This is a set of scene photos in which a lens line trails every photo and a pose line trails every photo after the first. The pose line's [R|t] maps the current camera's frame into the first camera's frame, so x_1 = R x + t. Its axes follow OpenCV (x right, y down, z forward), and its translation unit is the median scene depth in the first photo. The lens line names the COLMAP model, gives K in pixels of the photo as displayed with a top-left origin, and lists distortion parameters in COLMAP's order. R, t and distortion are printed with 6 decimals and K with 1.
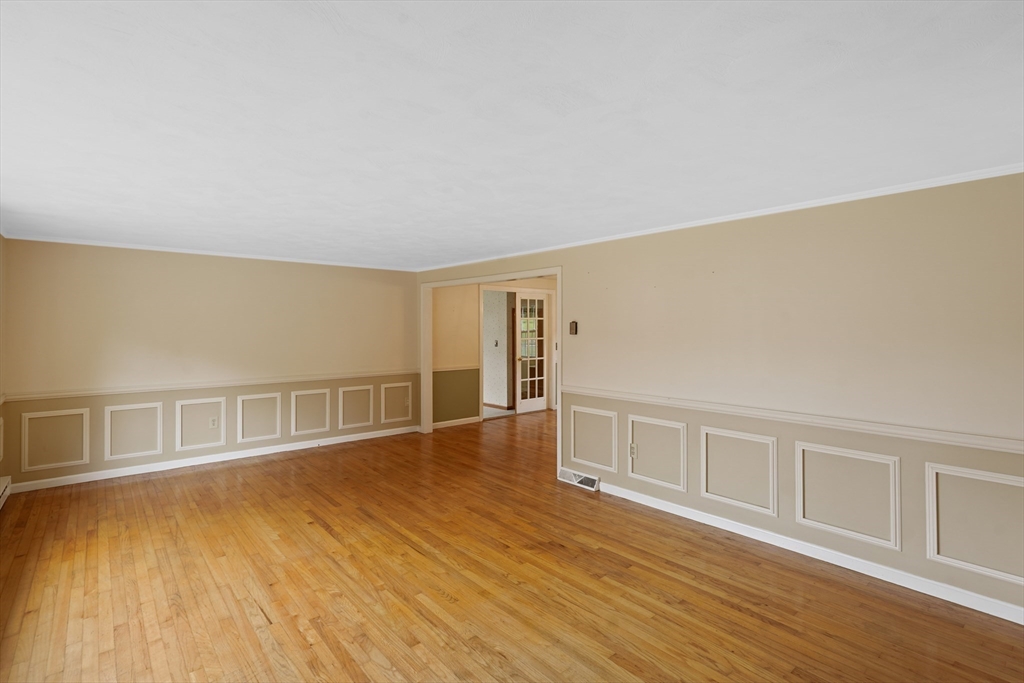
lens RADIAL K [[486.9, 0, 504.3], [0, 486.9, 330.8], [0, 0, 1]] dist [-0.001264, 0.002456]
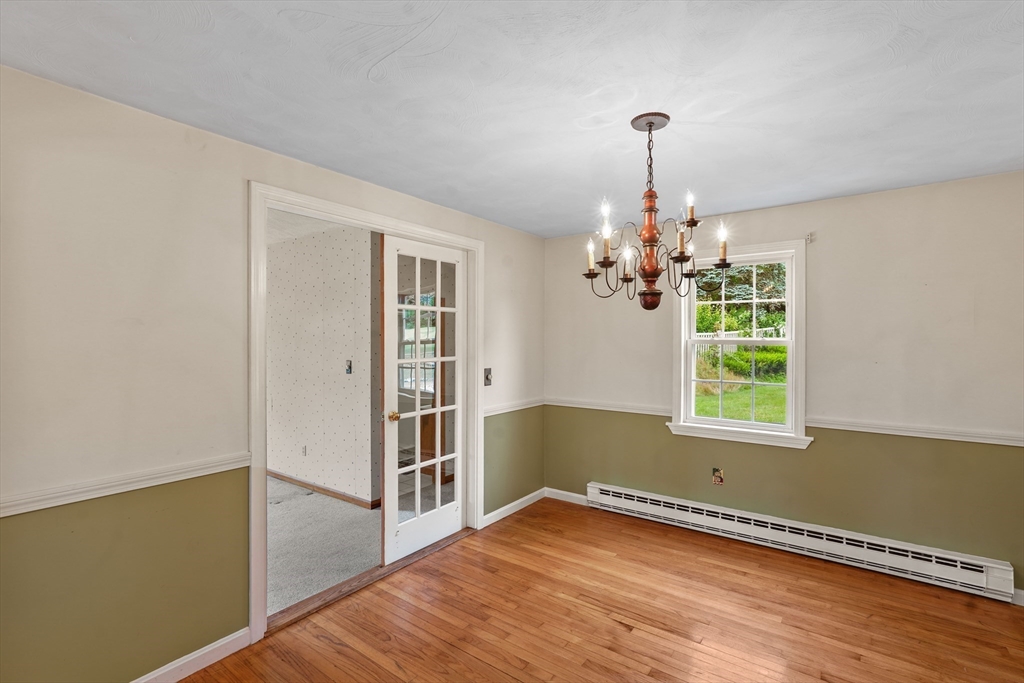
lens RADIAL K [[471.9, 0, 511.8], [0, 471.9, 334.7], [0, 0, 1]] dist [-0.007774, 0.004348]
pose [[0.969520, 0.004036, 0.244980, 0.057134], [-0.000169, 0.999875, -0.015802, 0.003778], [-0.245014, 0.015279, 0.969399, 1.177359]]
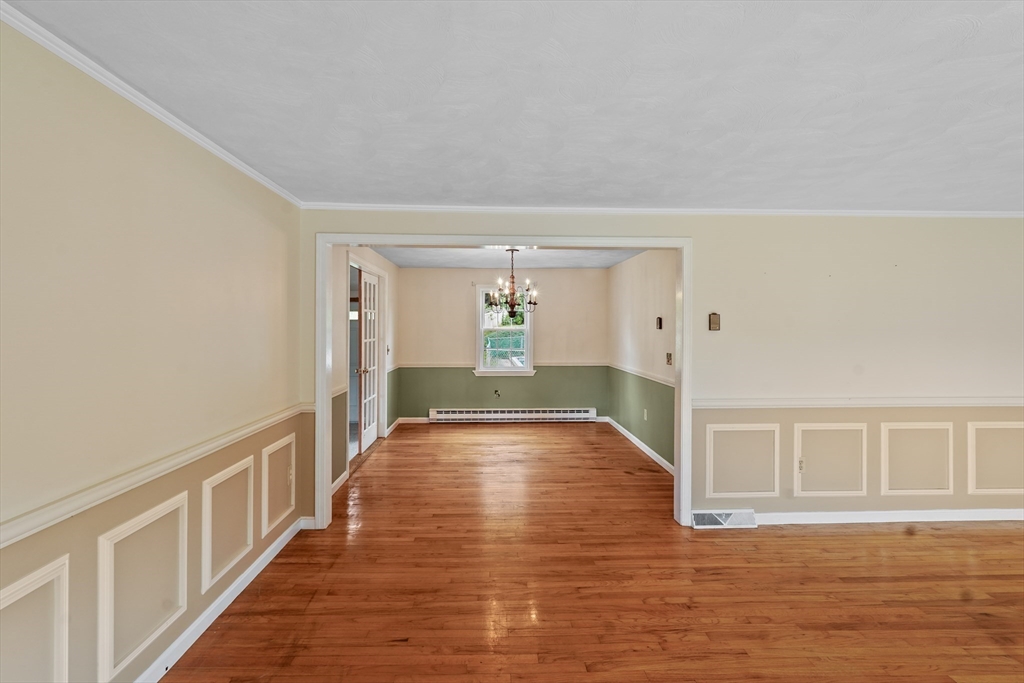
lens RADIAL K [[471.9, 0, 505.0], [0, 471.9, 330.9], [0, 0, 1]] dist [-0.007774, 0.004348]
pose [[0.621841, -0.005765, 0.783123, -0.657796], [0.005315, 0.999981, 0.003141, 0.004525], [-0.783126, 0.002209, 0.621859, 0.832064]]
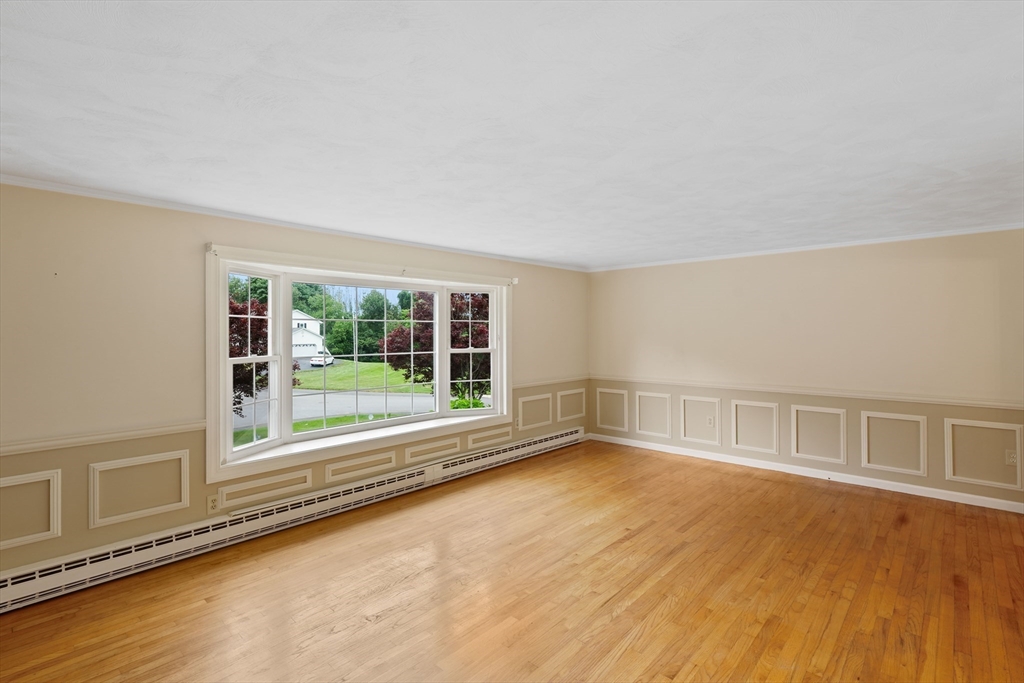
lens RADIAL K [[486.9, 0, 514.2], [0, 486.9, 333.4], [0, 0, 1]] dist [-0.001264, 0.002456]
pose [[0.132708, 0.000478, -0.991155, 0.443773], [-0.001310, 0.999999, 0.000307, 0.001089], [0.991154, 0.001257, 0.132708, 0.526937]]
